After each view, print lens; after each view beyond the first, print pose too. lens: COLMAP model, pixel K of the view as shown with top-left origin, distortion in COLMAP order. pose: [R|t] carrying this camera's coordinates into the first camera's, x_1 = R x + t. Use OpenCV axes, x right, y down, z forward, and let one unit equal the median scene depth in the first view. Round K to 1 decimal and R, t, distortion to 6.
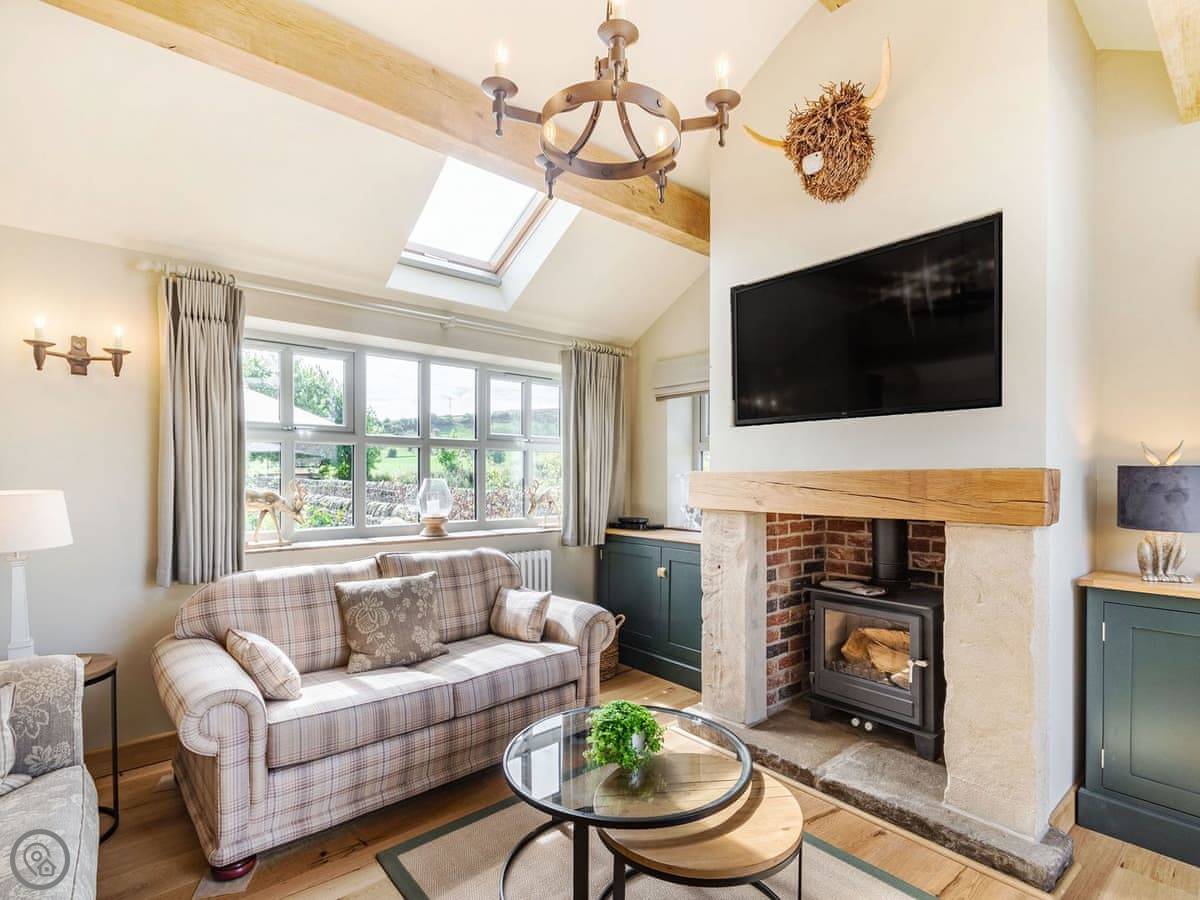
lens RADIAL K [[609.8, 0, 643.6], [0, 609.8, 477.4], [0, 0, 1]] dist [0.013025, -0.007534]
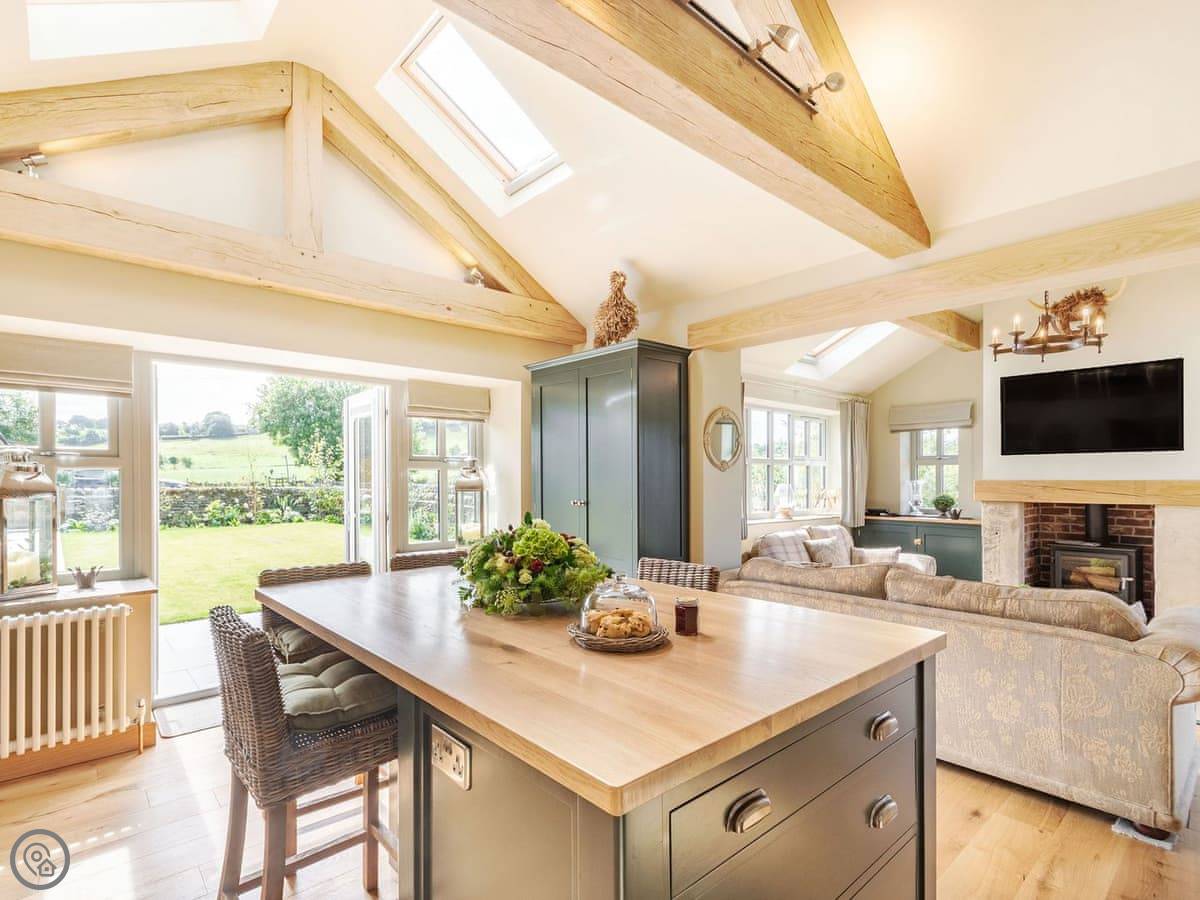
lens RADIAL K [[609.8, 0, 631.2], [0, 609.8, 477.3], [0, 0, 1]] dist [0.013025, -0.007534]
pose [[0.999993, -0.003000, -0.002084, -1.017392], [0.002991, 0.999986, -0.004435, -0.014223], [0.002097, 0.004429, 0.999988, -0.864024]]
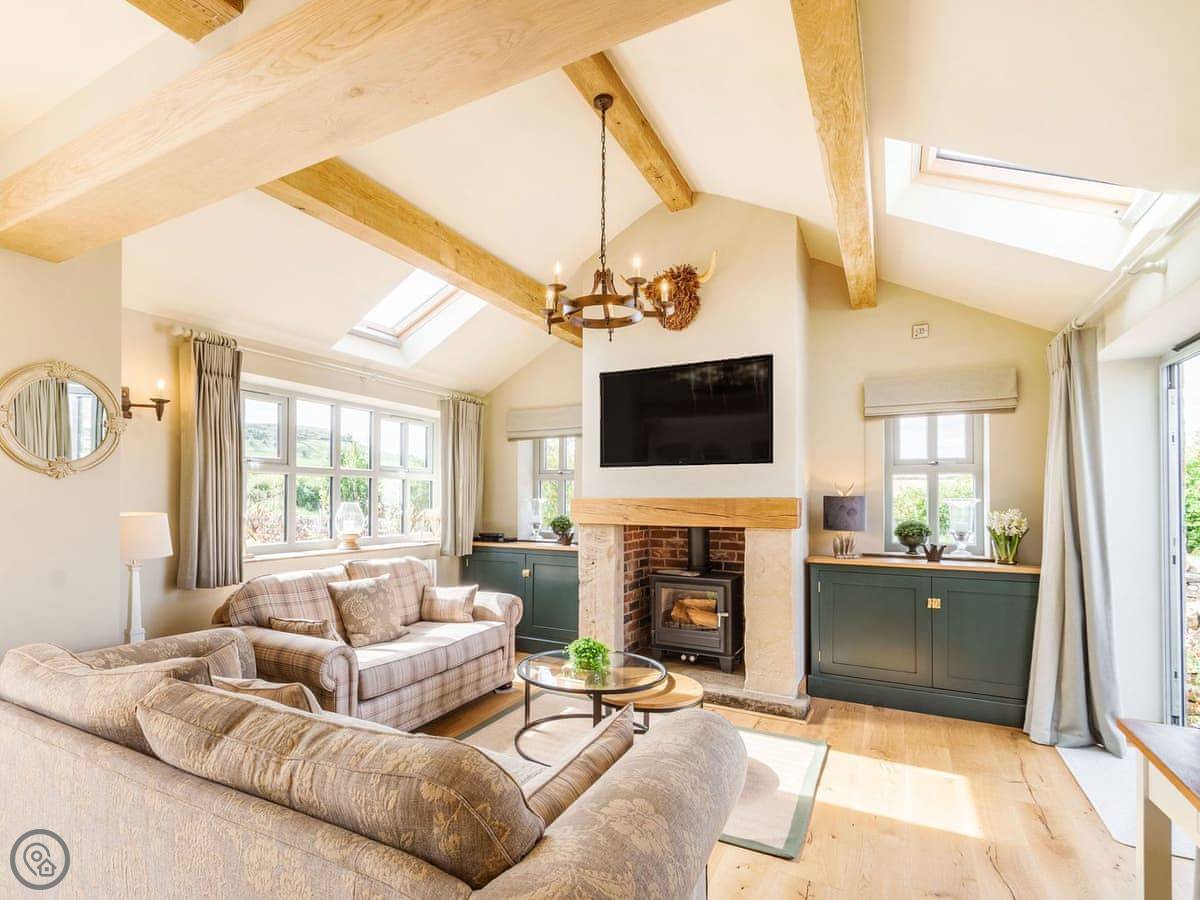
lens RADIAL K [[605.6, 0, 563.1], [0, 605.6, 488.3], [0, 0, 1]] dist [0.015210, 0.000664]
pose [[0.950674, 0.006830, 0.310117, -0.425462], [-0.001088, 0.999825, -0.018685, -0.005565], [-0.310191, 0.017426, 0.950515, -0.386382]]
